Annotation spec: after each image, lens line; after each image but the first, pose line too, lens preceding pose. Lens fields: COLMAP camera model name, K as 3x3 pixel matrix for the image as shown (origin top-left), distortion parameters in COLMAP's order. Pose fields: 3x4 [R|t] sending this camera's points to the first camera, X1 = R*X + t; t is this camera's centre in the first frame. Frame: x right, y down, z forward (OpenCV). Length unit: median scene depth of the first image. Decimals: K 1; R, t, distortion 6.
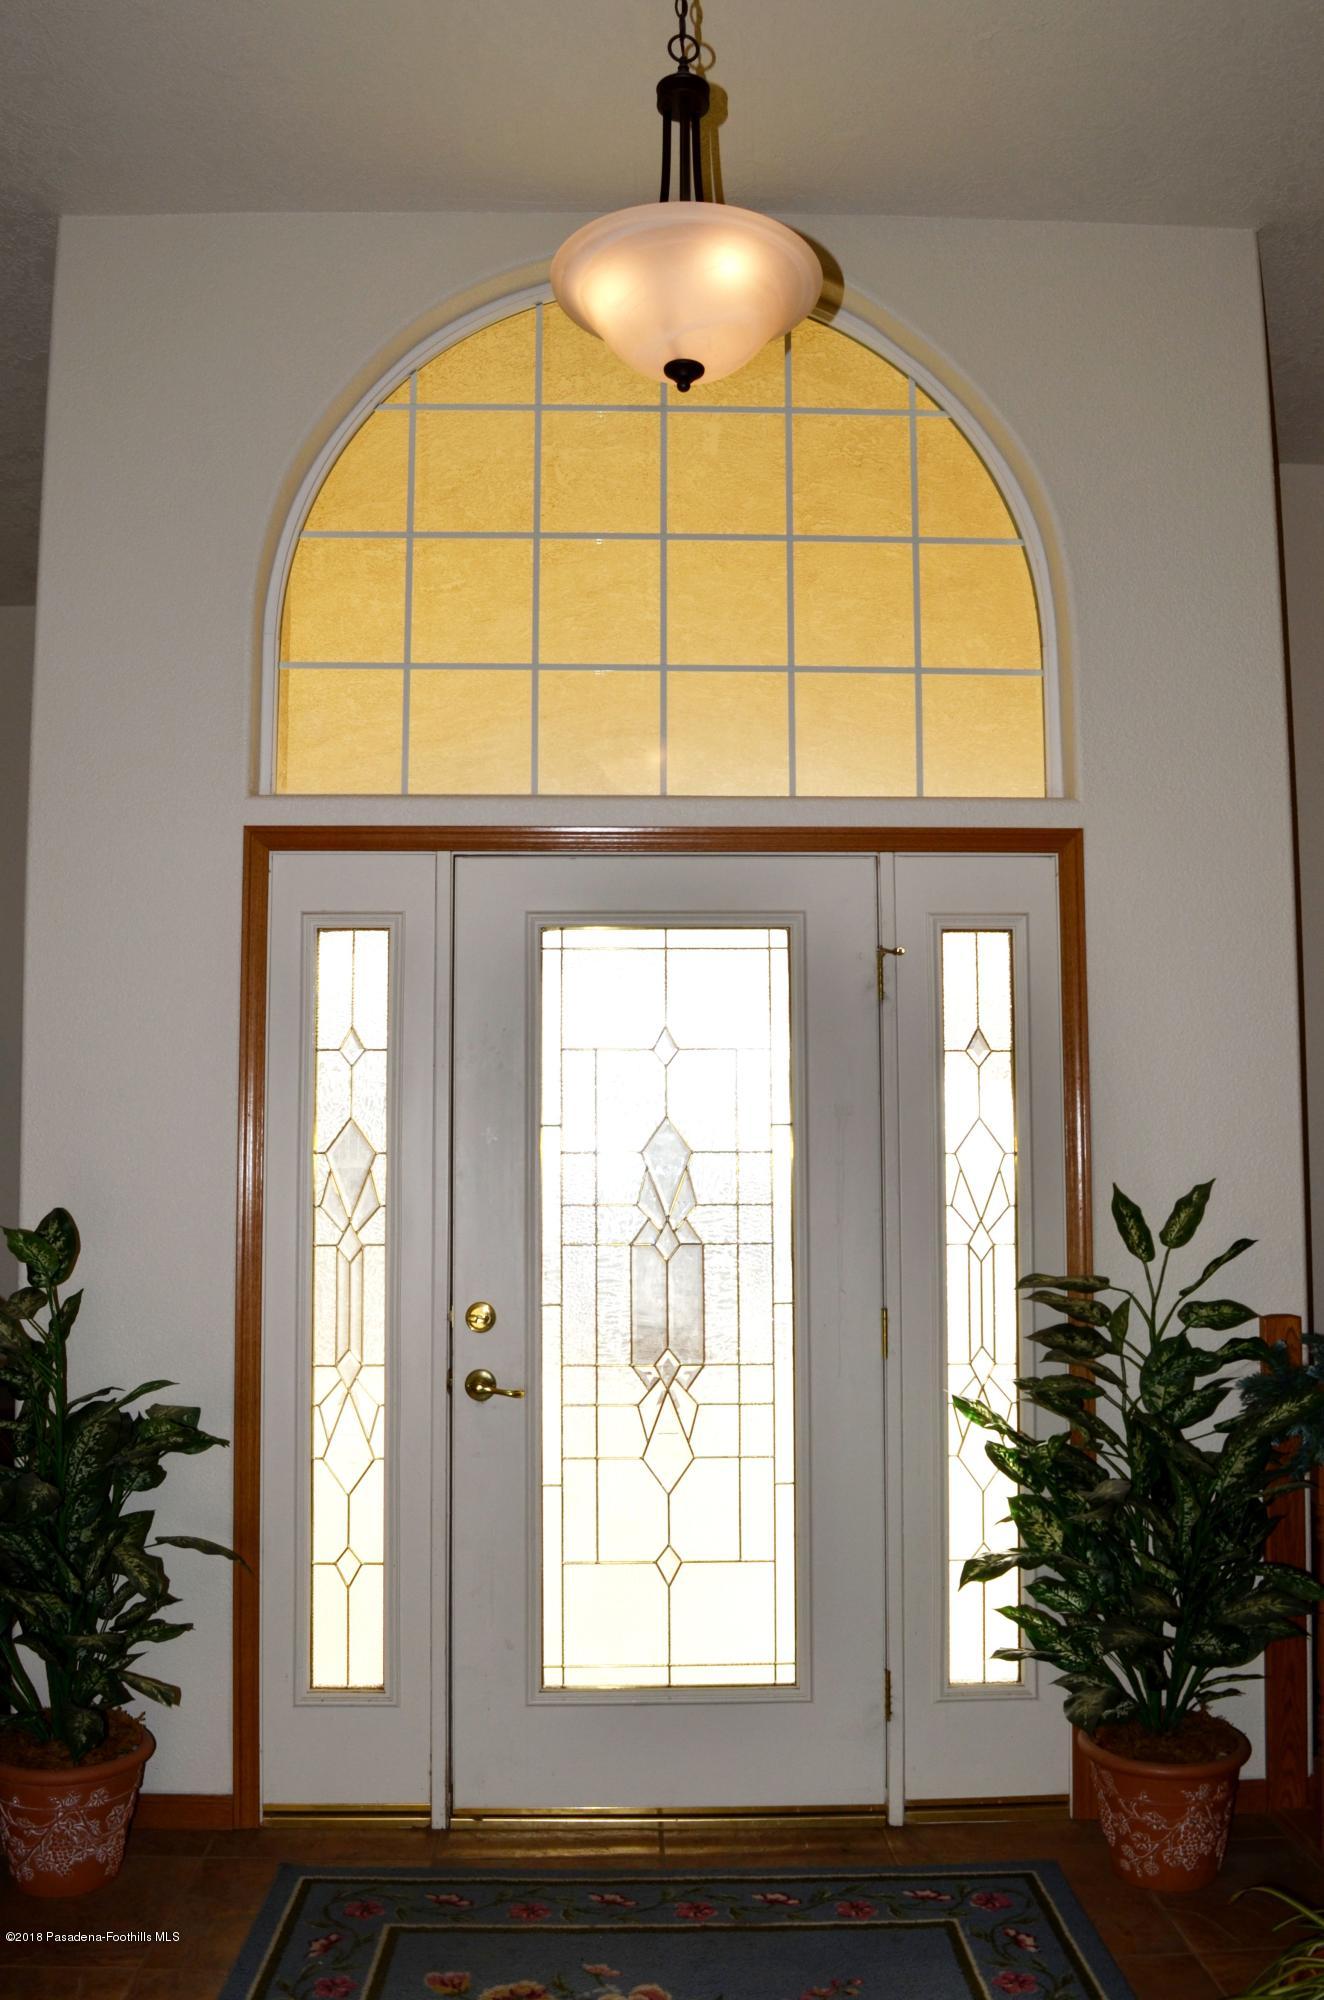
lens RADIAL K [[1644.8, 0, 665.4], [0, 1644.8, 1009.0], [0, 0, 1]] dist [-0.090367, 0.015460]
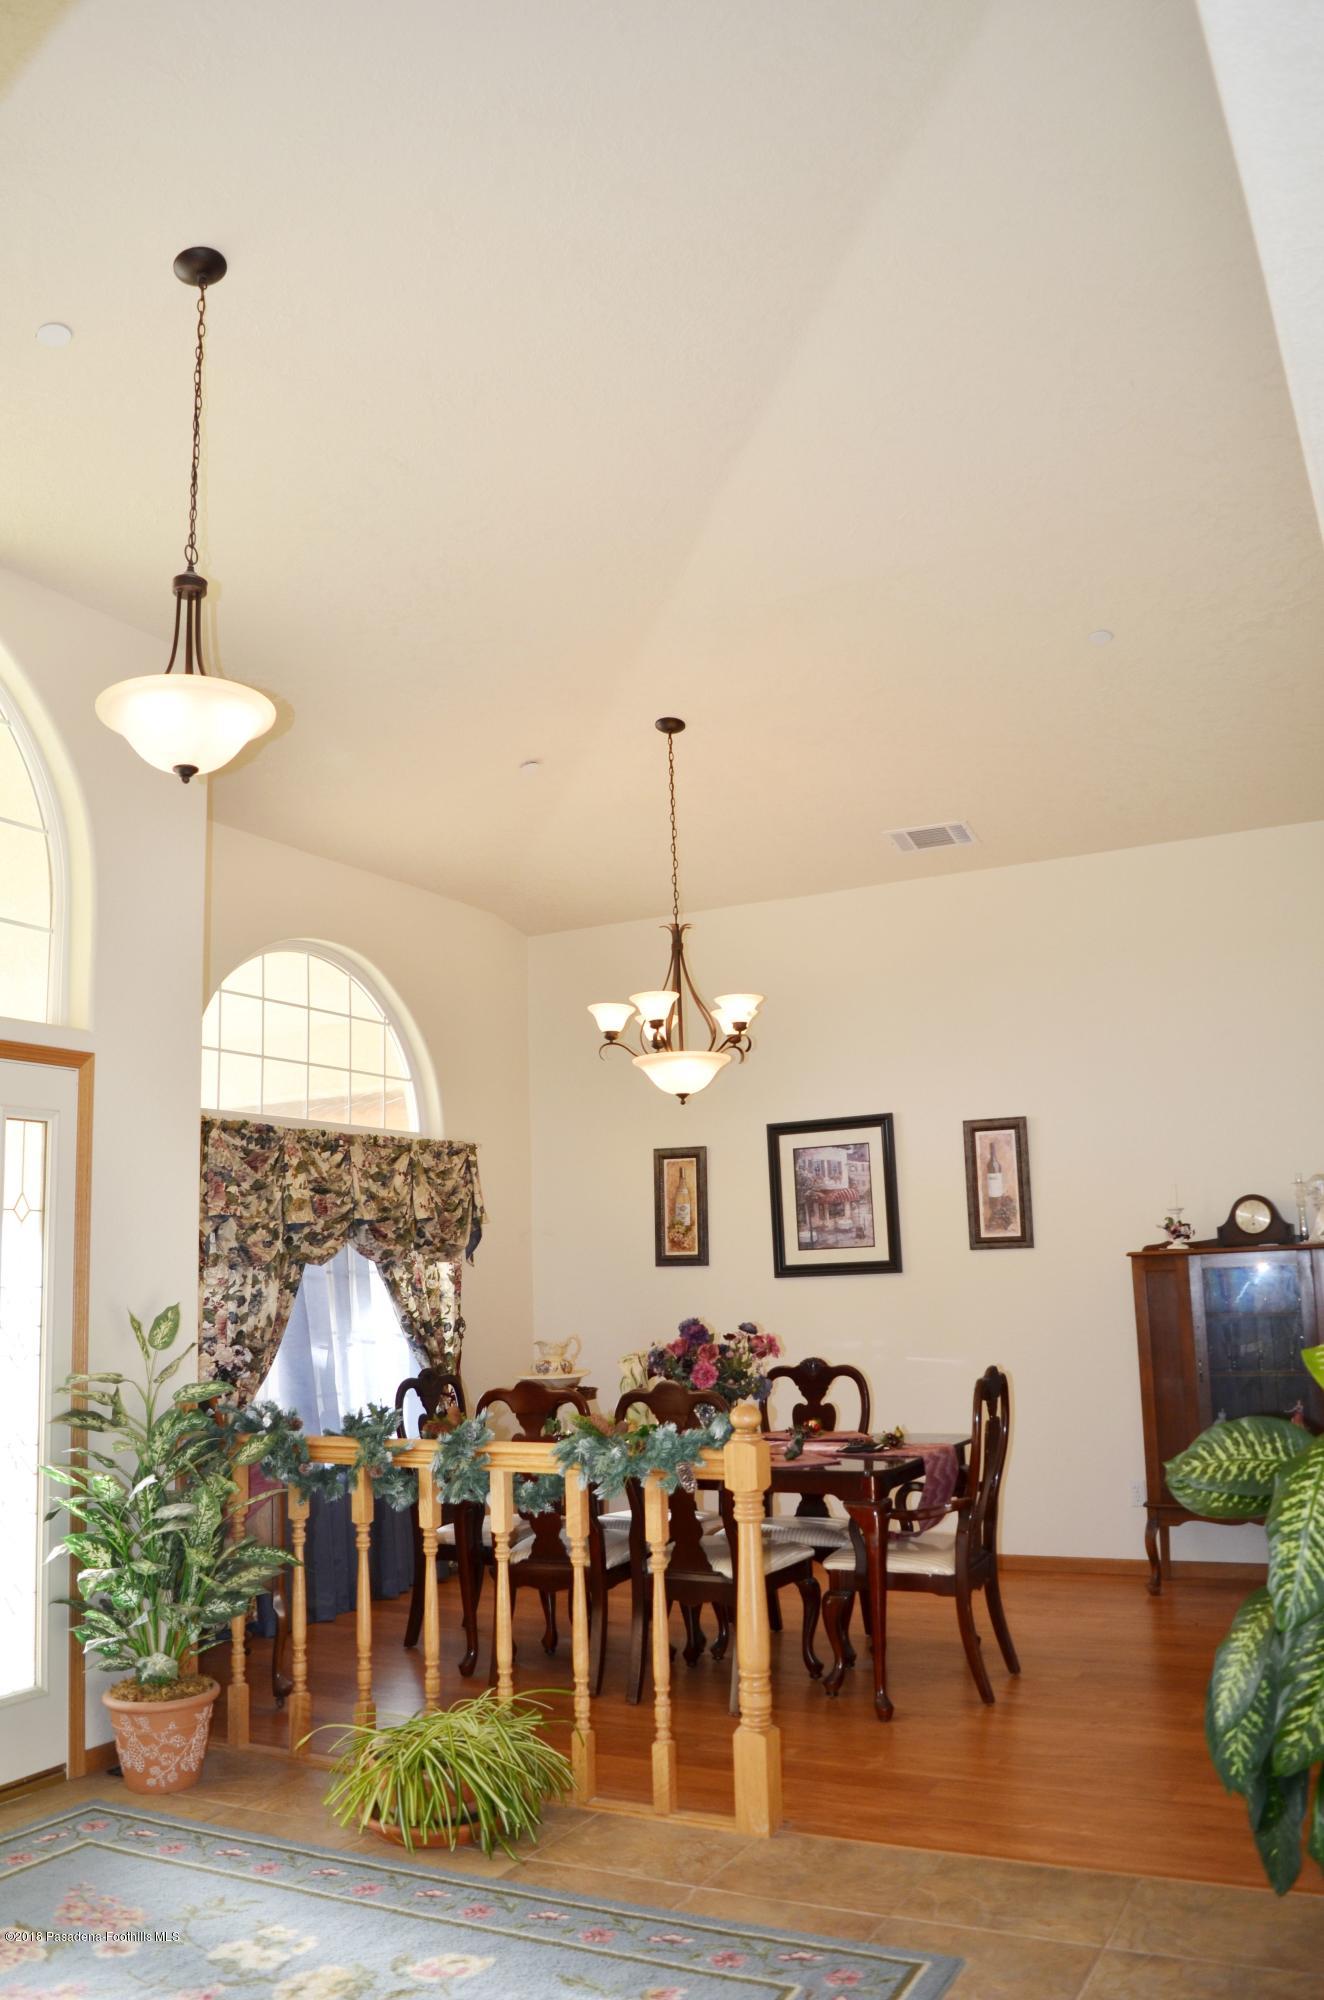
lens RADIAL K [[1542.2, 0, 658.5], [0, 1542.2, 999.8], [0, 0, 1]] dist [-0.086954, 0.017970]
pose [[0.490035, 0.143675, 0.859781, -0.748762], [-0.045040, 0.989179, -0.139628, 0.006640], [-0.870539, 0.029698, 0.491203, -0.081542]]
